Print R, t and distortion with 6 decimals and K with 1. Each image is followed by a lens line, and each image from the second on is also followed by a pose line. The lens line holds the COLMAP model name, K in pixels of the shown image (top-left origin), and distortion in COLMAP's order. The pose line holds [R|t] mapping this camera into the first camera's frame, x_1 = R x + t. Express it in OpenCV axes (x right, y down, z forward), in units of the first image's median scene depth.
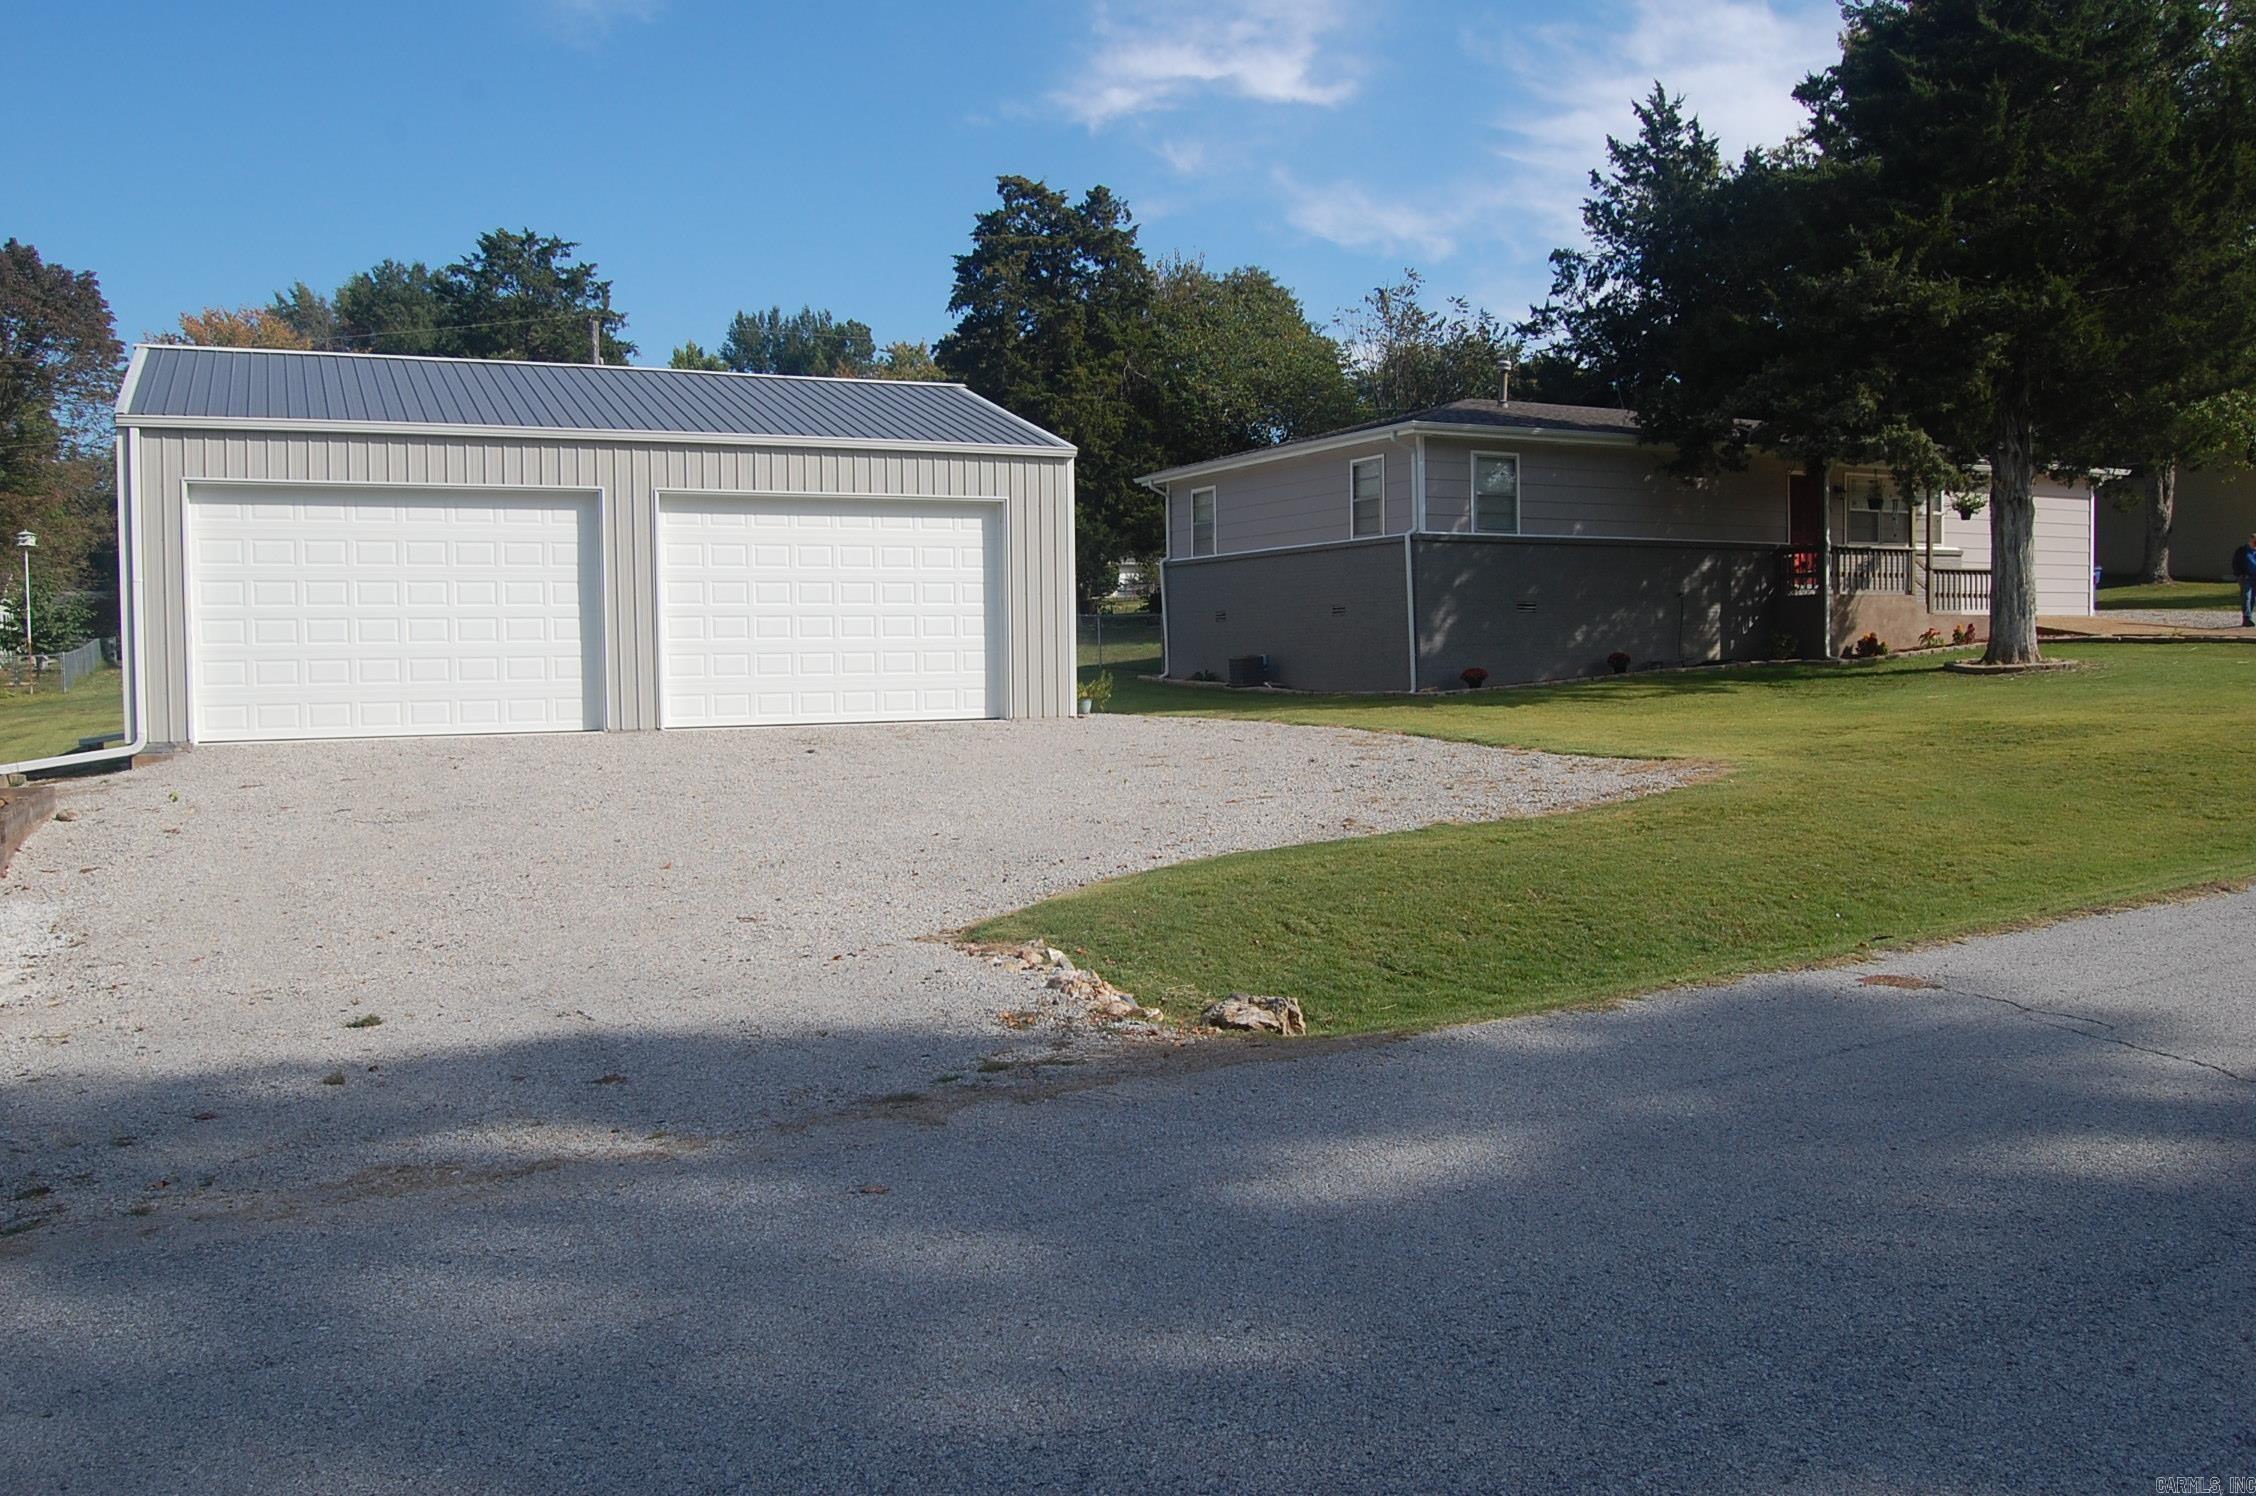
lens RADIAL K [[1773.3, 0, 1128.1], [0, 1773.3, 747.8], [0, 0, 1]] dist [-0.099389, 0.042923]
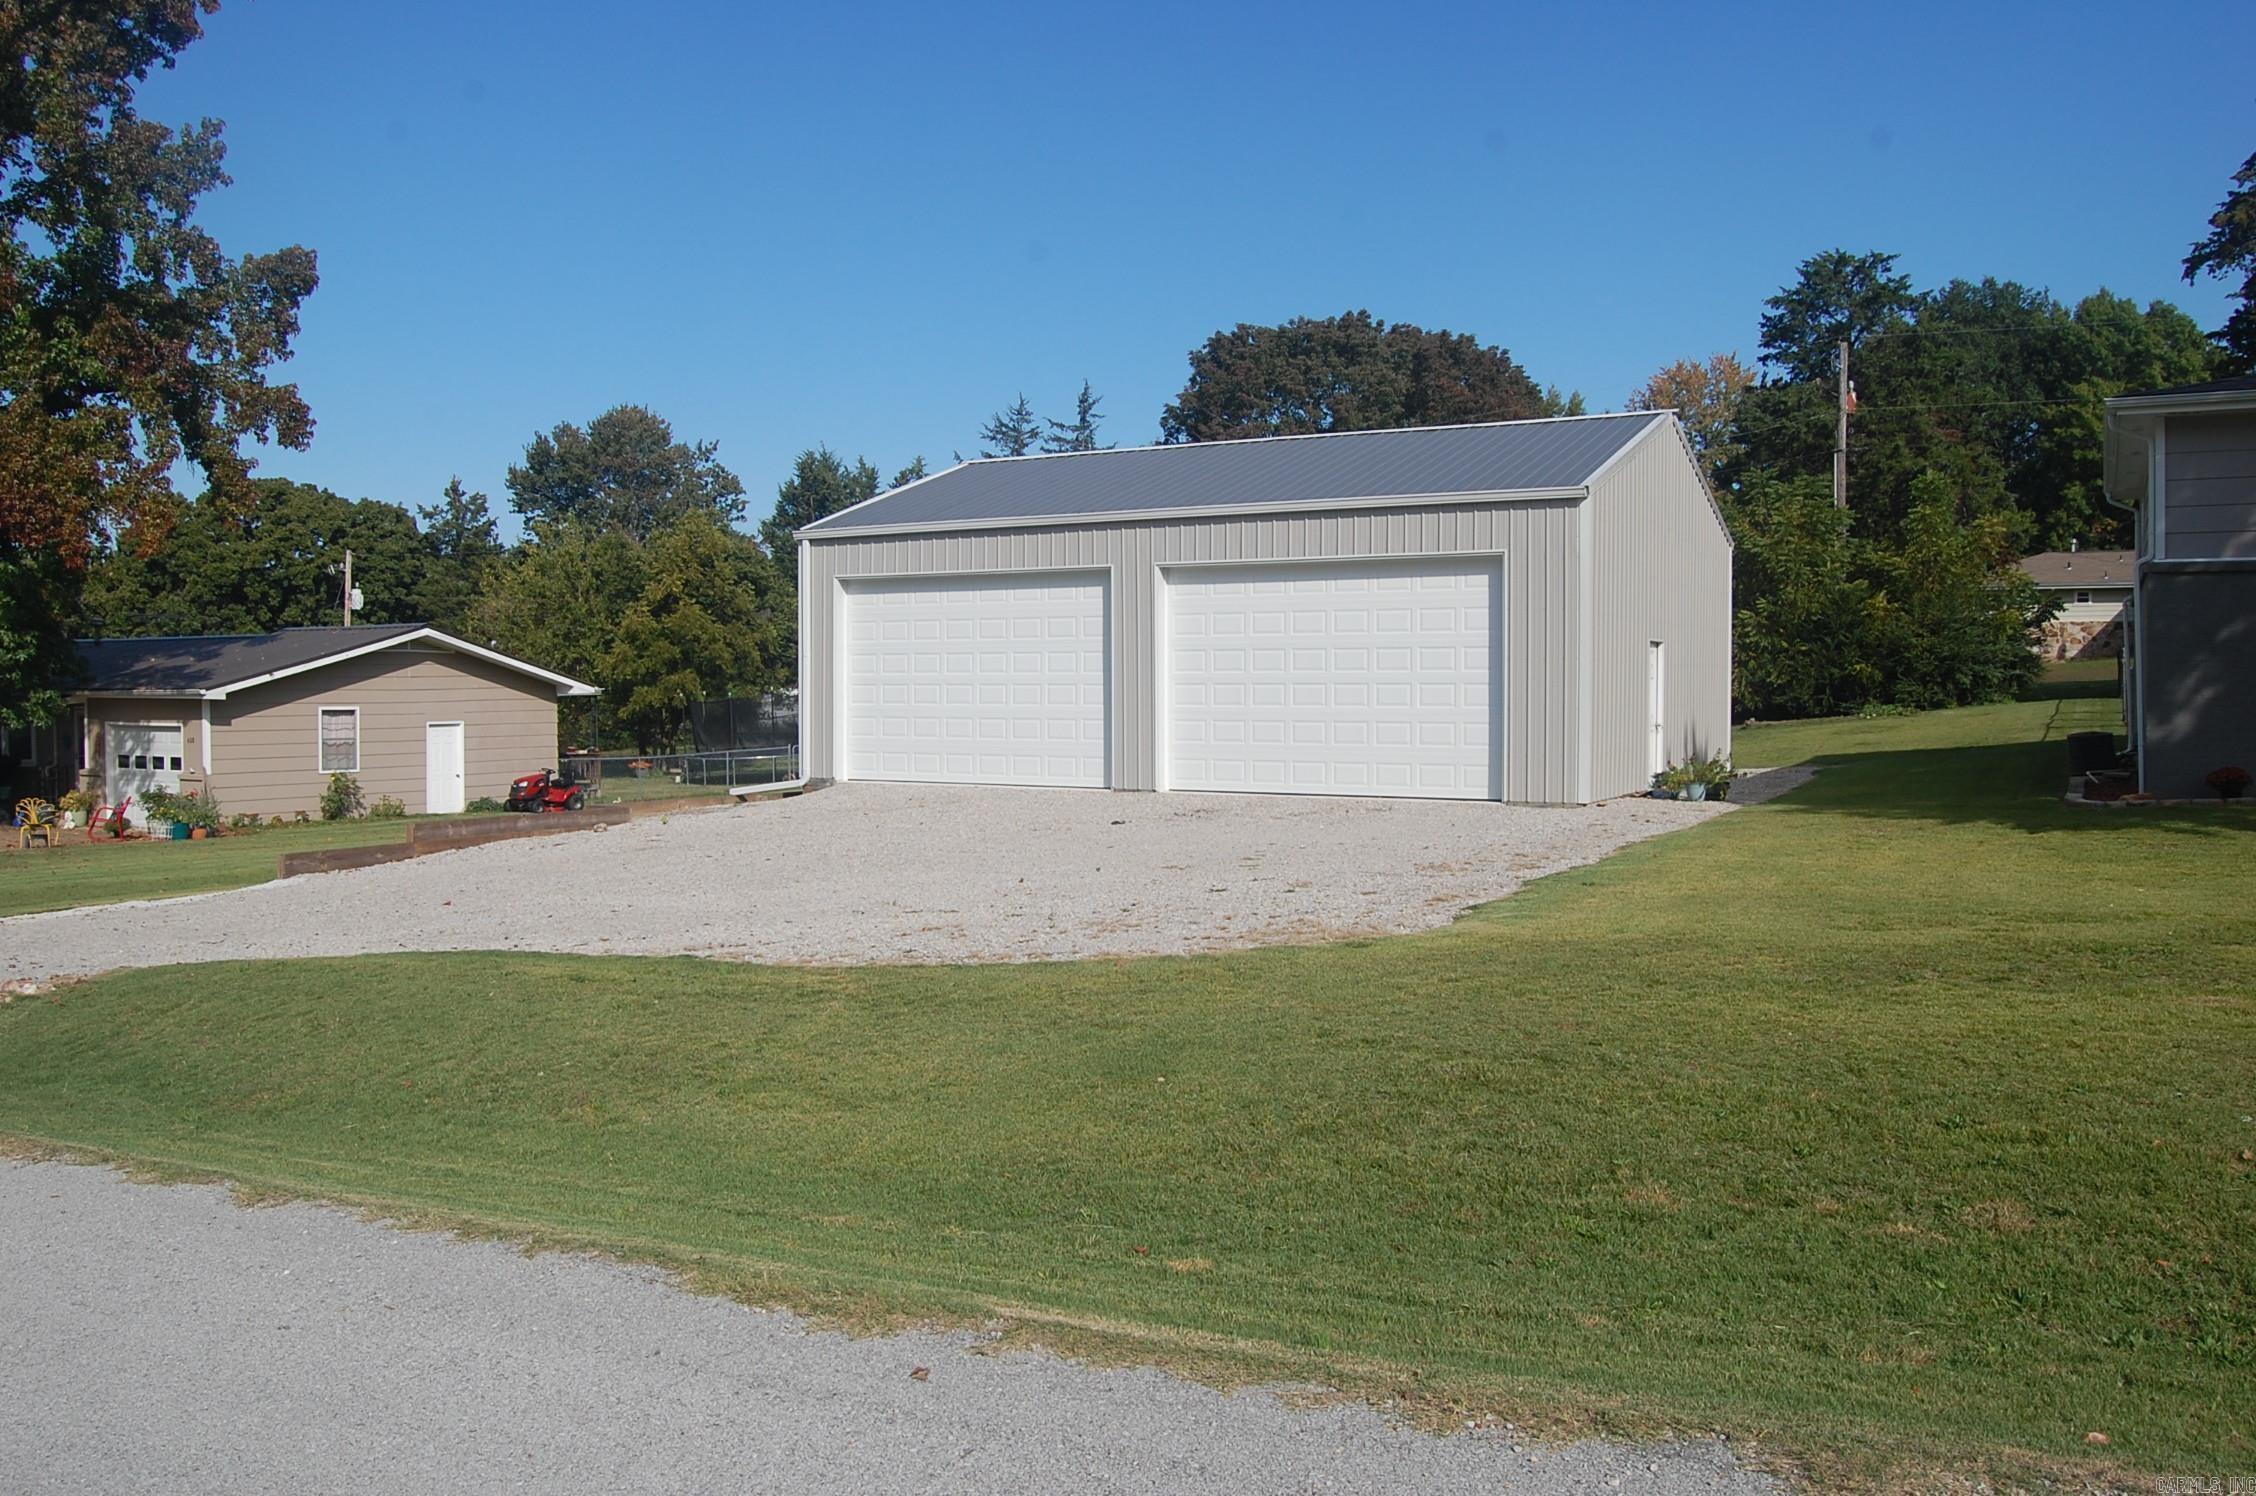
lens RADIAL K [[1773.3, 0, 1129.9], [0, 1773.3, 747.5], [0, 0, 1]] dist [-0.099389, 0.042923]
pose [[0.558232, 0.040706, -0.828686, 0.485154], [-0.050016, 0.998630, 0.015361, -0.041586], [0.828176, 0.032873, 0.559504, 0.314875]]
